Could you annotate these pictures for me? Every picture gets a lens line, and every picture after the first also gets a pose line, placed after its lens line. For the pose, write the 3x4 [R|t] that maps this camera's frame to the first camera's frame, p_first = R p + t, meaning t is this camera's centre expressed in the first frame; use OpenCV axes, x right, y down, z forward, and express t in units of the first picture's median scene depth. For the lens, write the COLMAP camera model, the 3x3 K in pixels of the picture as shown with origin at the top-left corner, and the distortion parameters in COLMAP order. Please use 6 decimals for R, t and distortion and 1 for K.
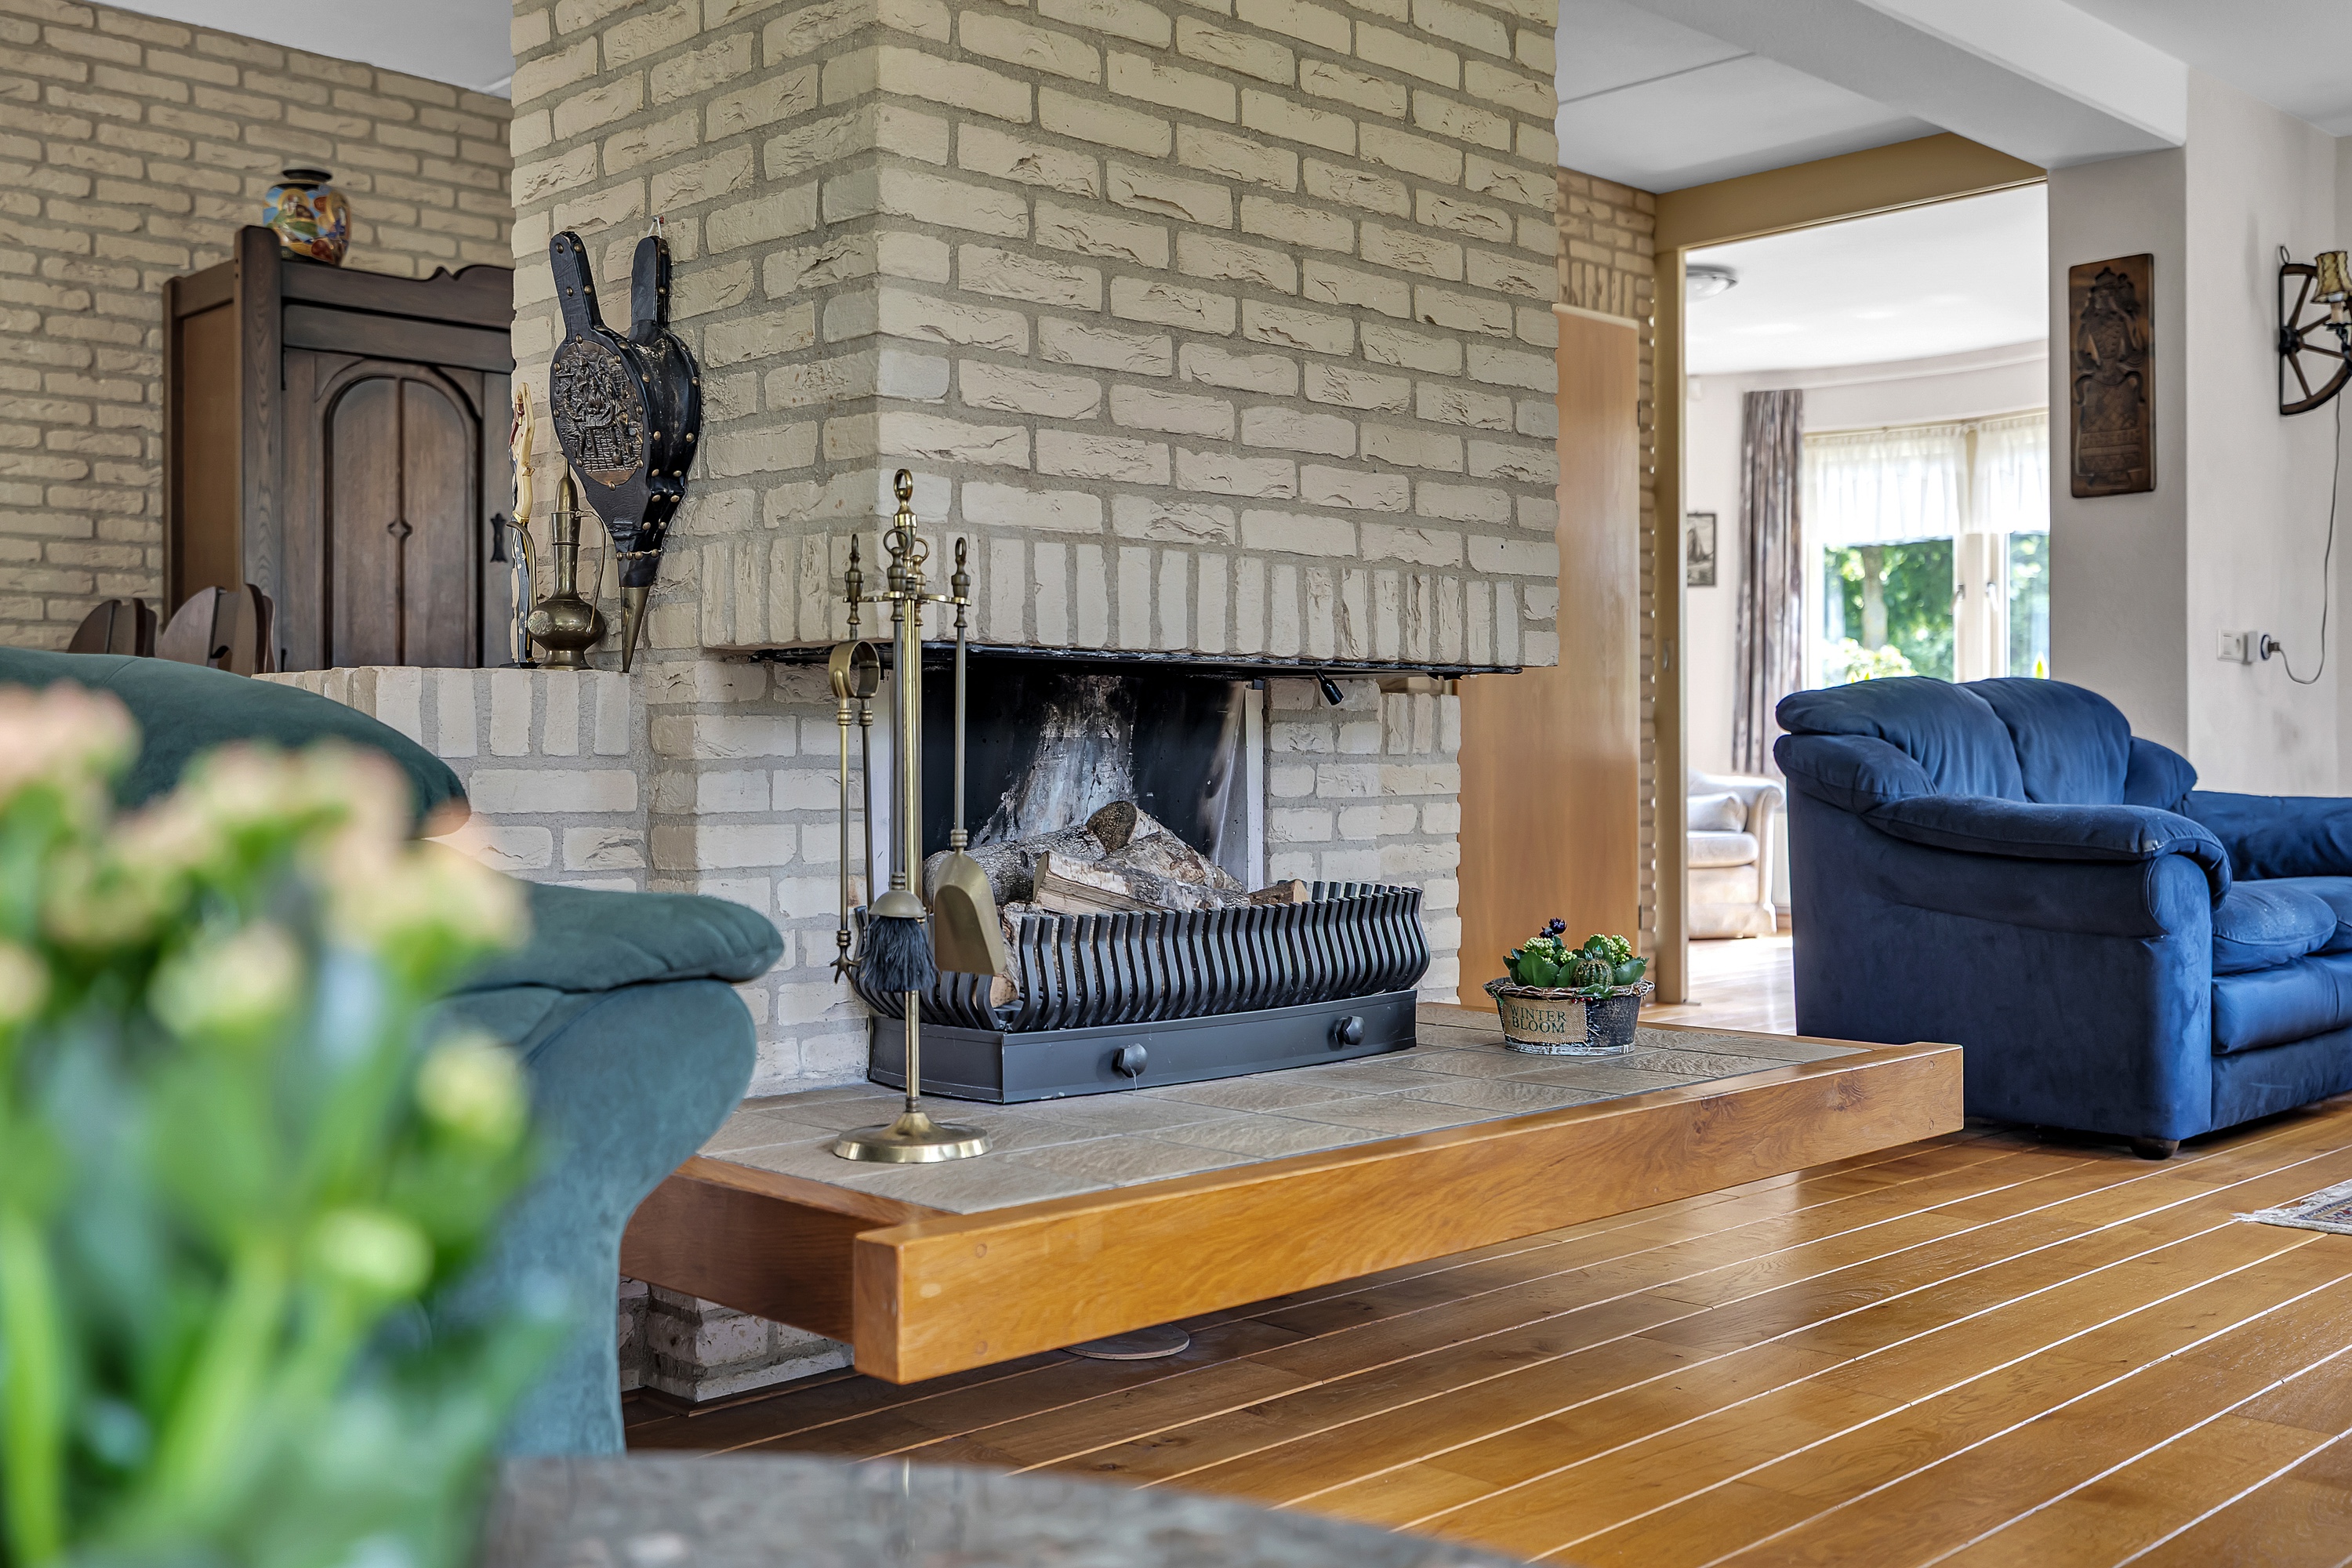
lens RADIAL K [[2307.3, 0, 1175.3], [0, 2307.3, 744.9], [0, 0, 1]] dist [0.008168, 0.000000]
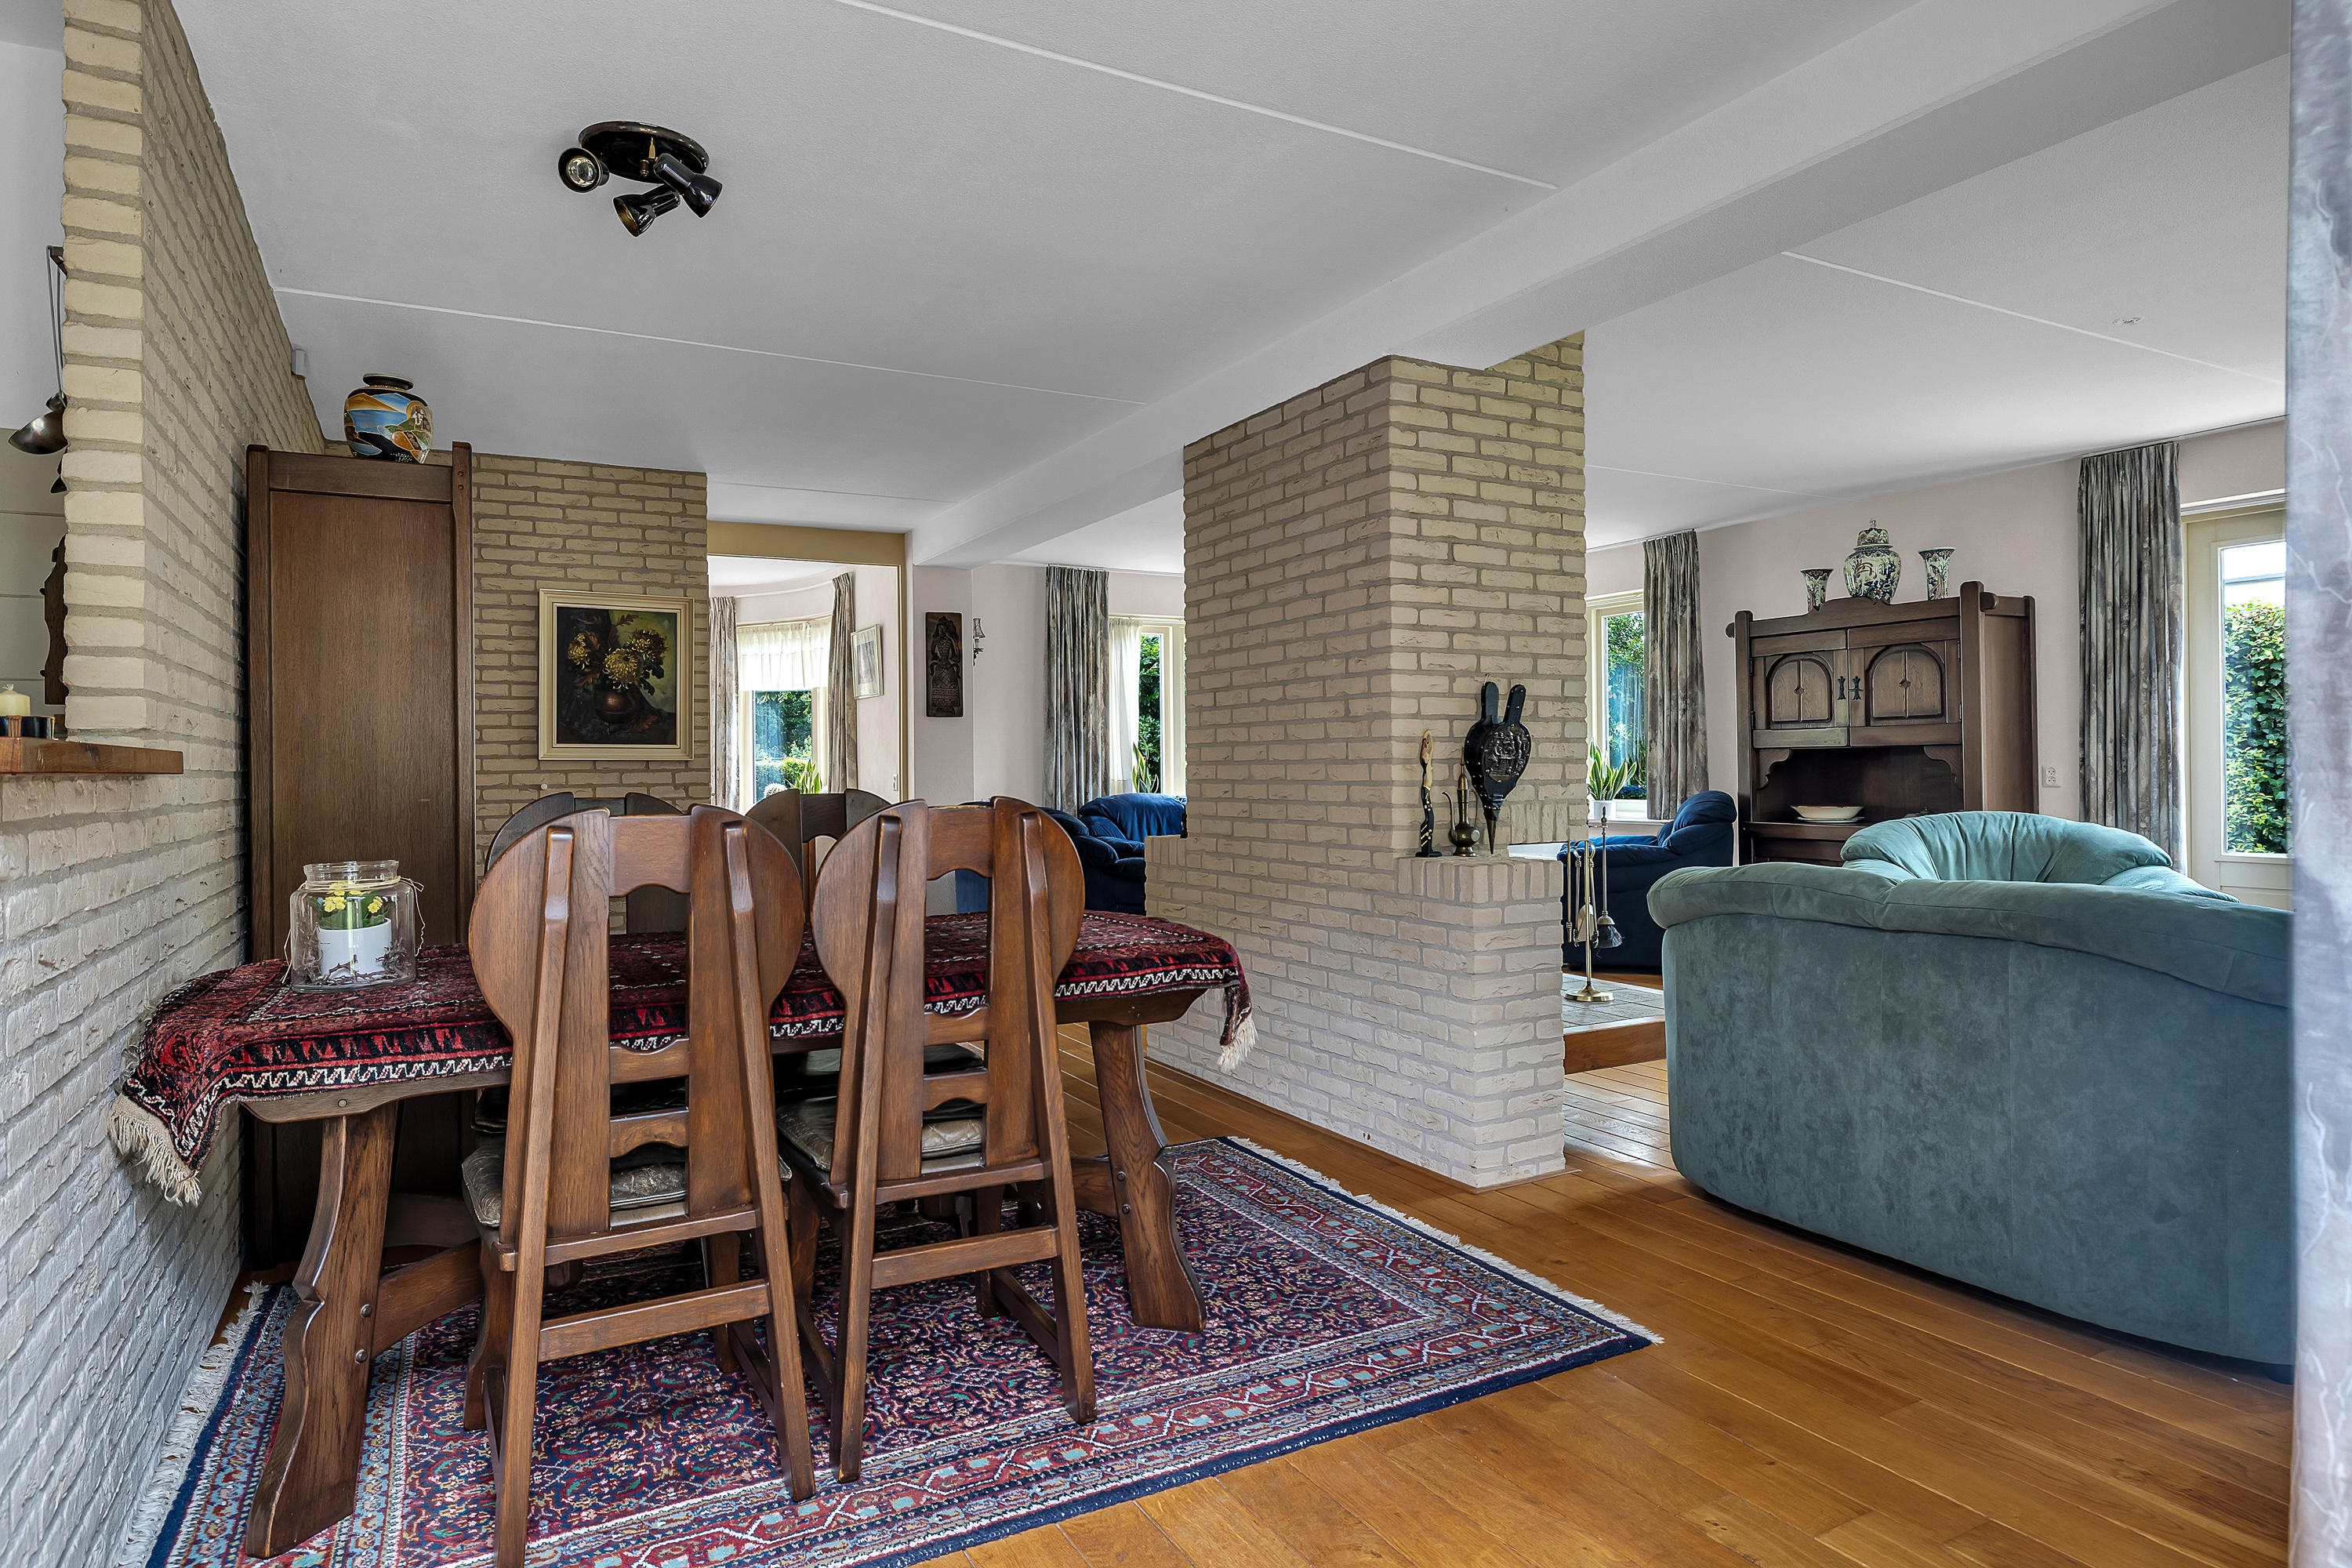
lens RADIAL K [[1338.9, 0, 1178.1], [0, 1338.9, 768.7], [0, 0, 1]] dist [-0.000874, 0.000384]
pose [[0.272072, -0.003030, 0.962272, -0.904517], [0.003509, 0.999992, 0.002157, -0.067254], [-0.962271, 0.002789, 0.272080, 0.483395]]
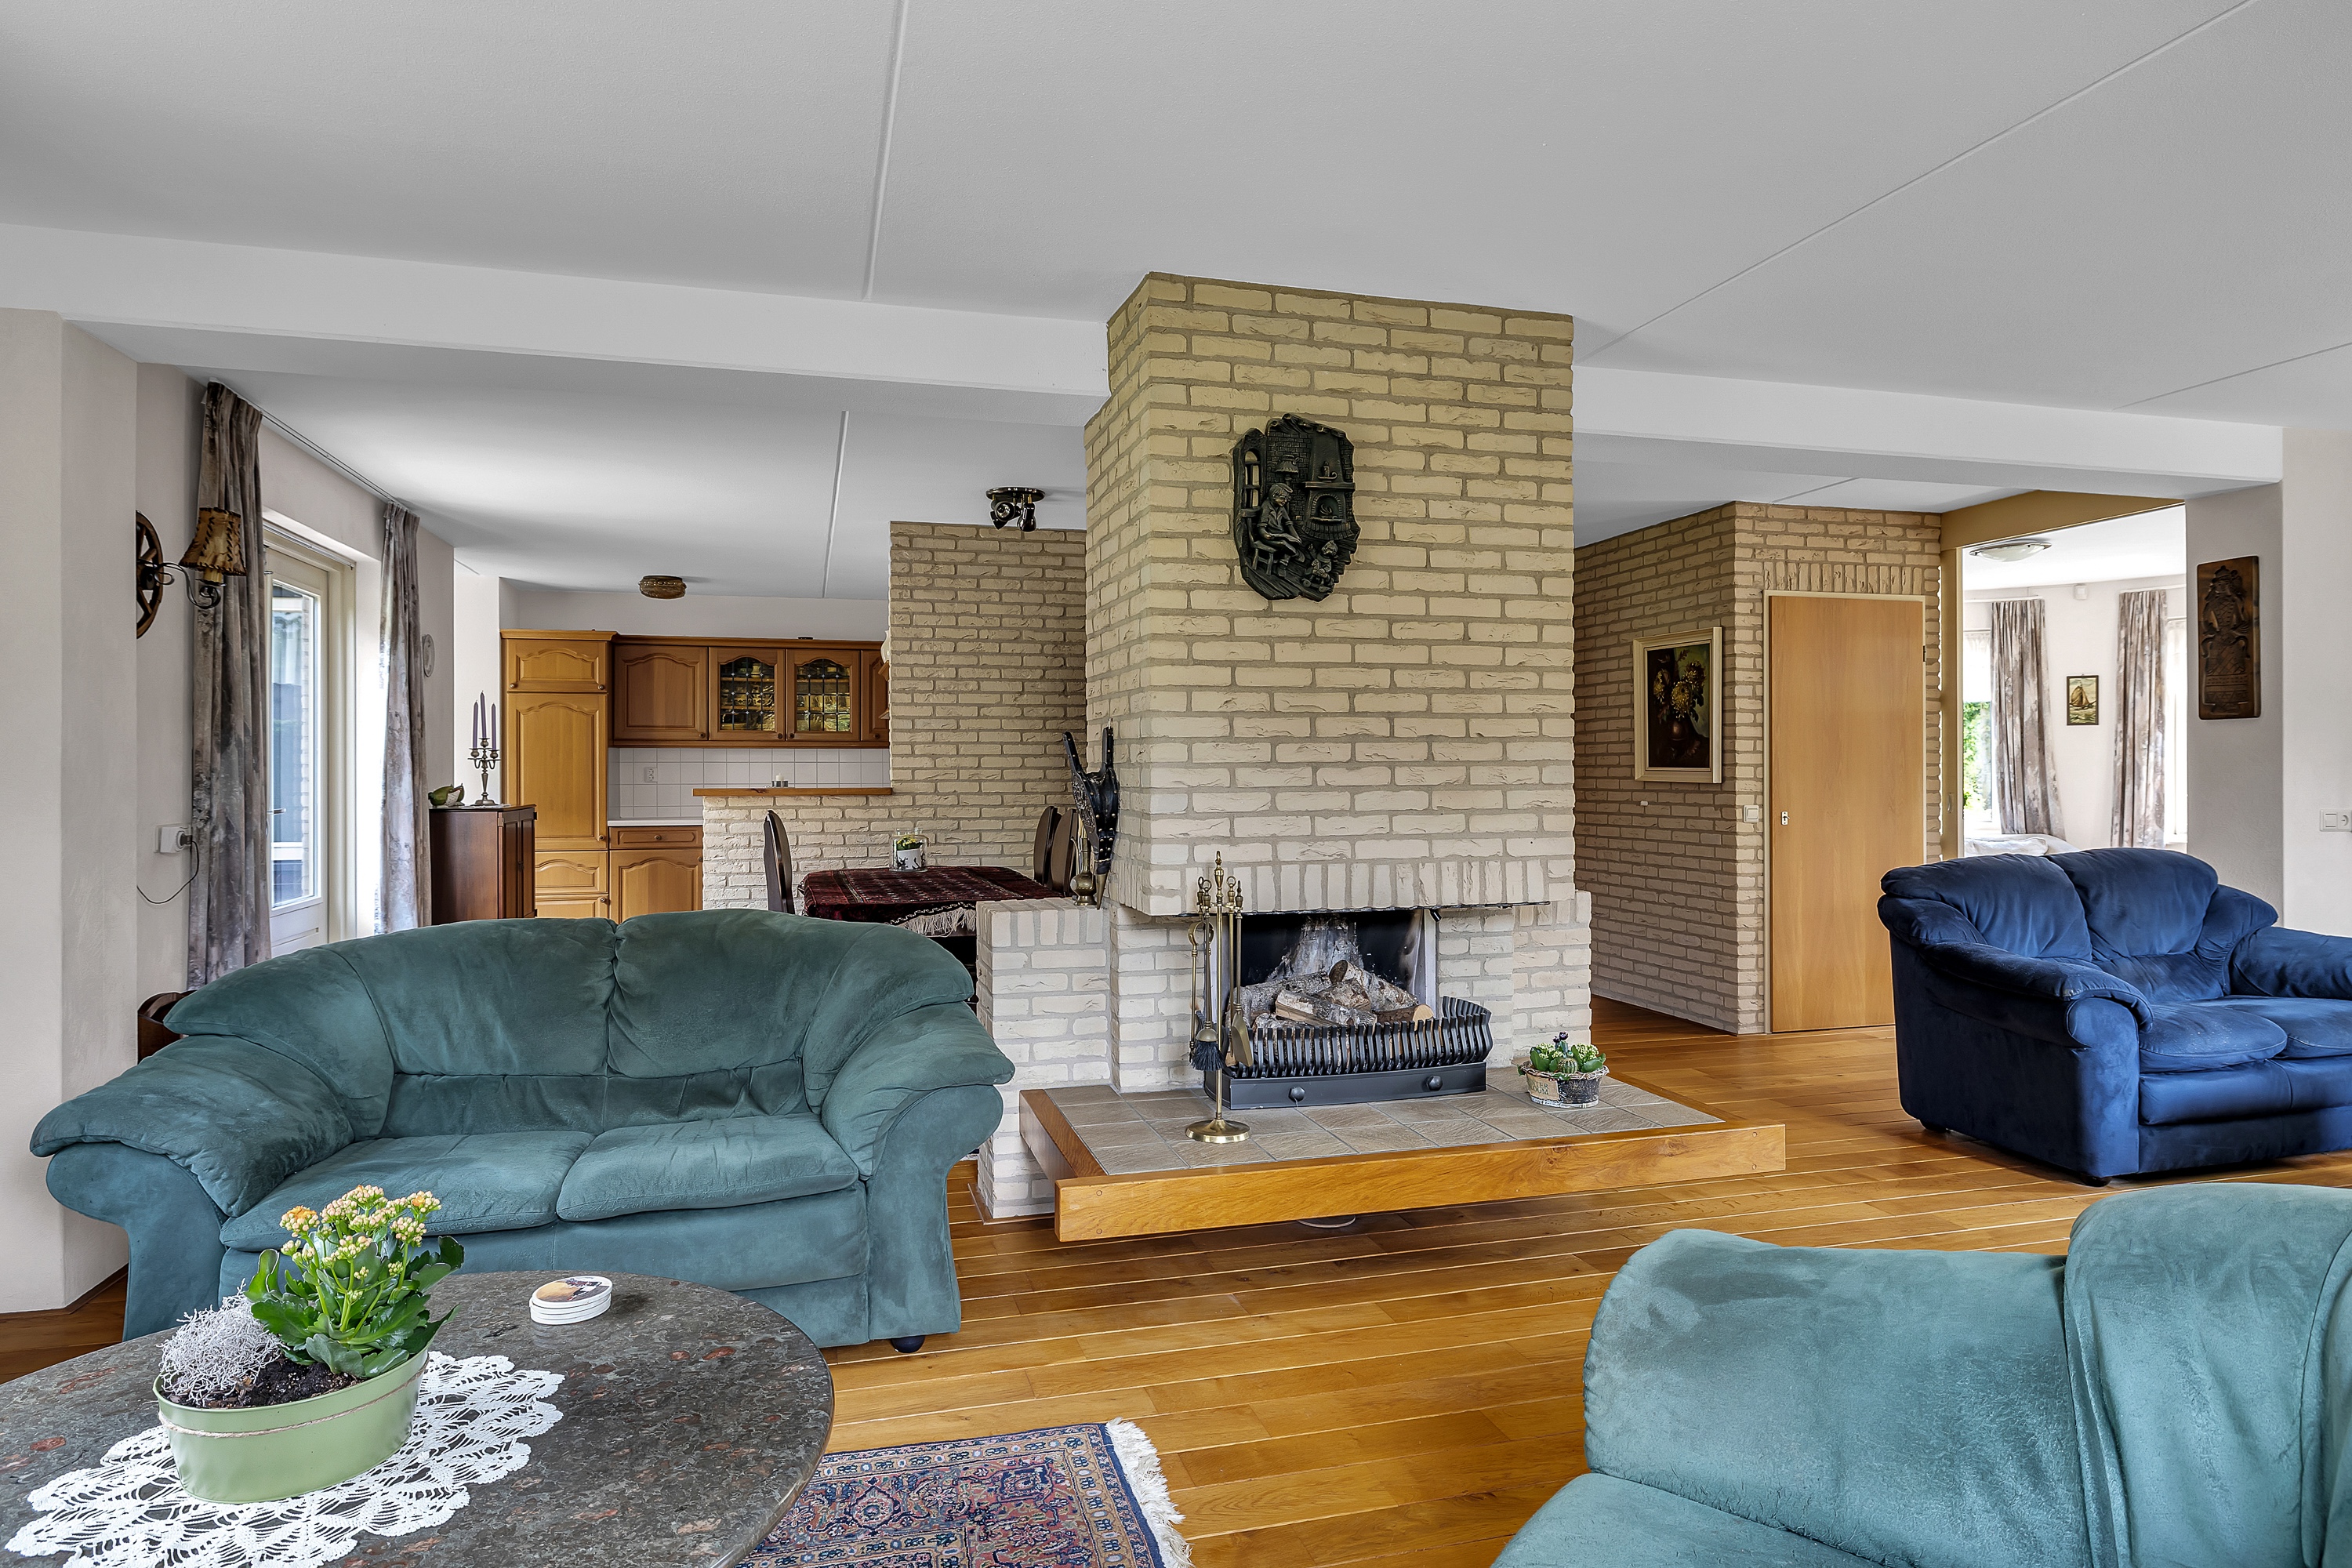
lens RADIAL K [[1338.9, 0, 1170.5], [0, 1338.9, 768.7], [0, 0, 1]] dist [-0.000874, 0.000384]
pose [[0.873002, -0.001377, -0.487715, 0.263973], [0.004999, 0.999969, 0.006126, -0.096643], [0.487691, -0.007786, 0.872981, -0.093111]]
